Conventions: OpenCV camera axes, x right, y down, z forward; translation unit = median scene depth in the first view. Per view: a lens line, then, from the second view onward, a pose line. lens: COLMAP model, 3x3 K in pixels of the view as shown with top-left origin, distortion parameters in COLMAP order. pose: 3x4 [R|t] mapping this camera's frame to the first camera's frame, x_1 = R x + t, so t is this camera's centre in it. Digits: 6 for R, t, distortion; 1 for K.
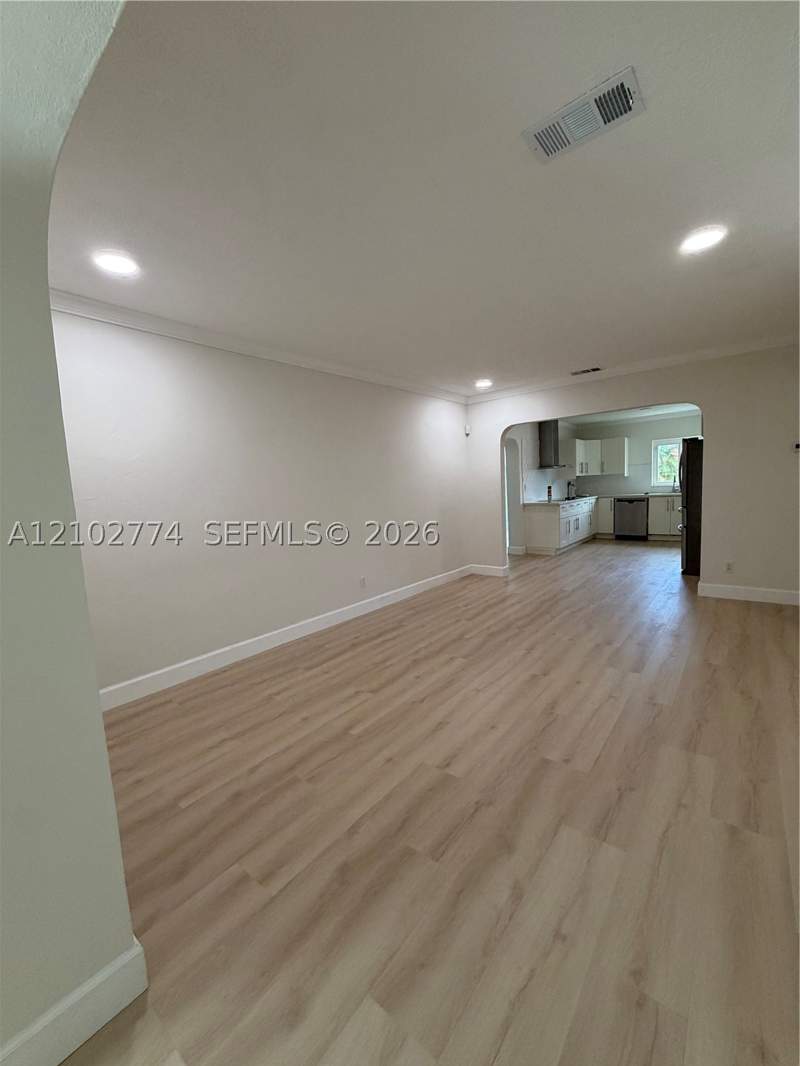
lens RADIAL K [[426.1, 0, 400.0], [0, 426.1, 533.0], [0, 0, 1]] dist [-0.000295, -0.000224]
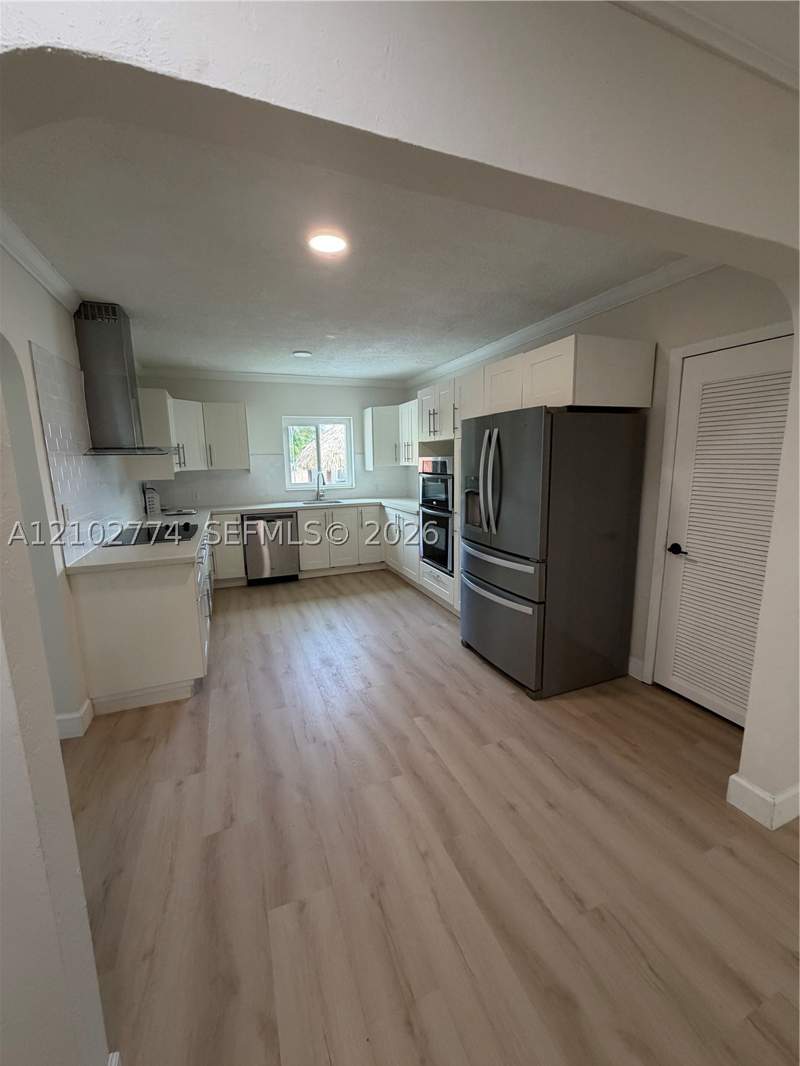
lens RADIAL K [[426.1, 0, 400.0], [0, 426.1, 533.0], [0, 0, 1]] dist [-0.000295, -0.000224]
pose [[0.488509, -0.111472, 0.865409, 0.132207], [0.087125, 0.993081, 0.078736, -0.085924], [-0.868198, 0.036935, 0.494841, 0.573398]]
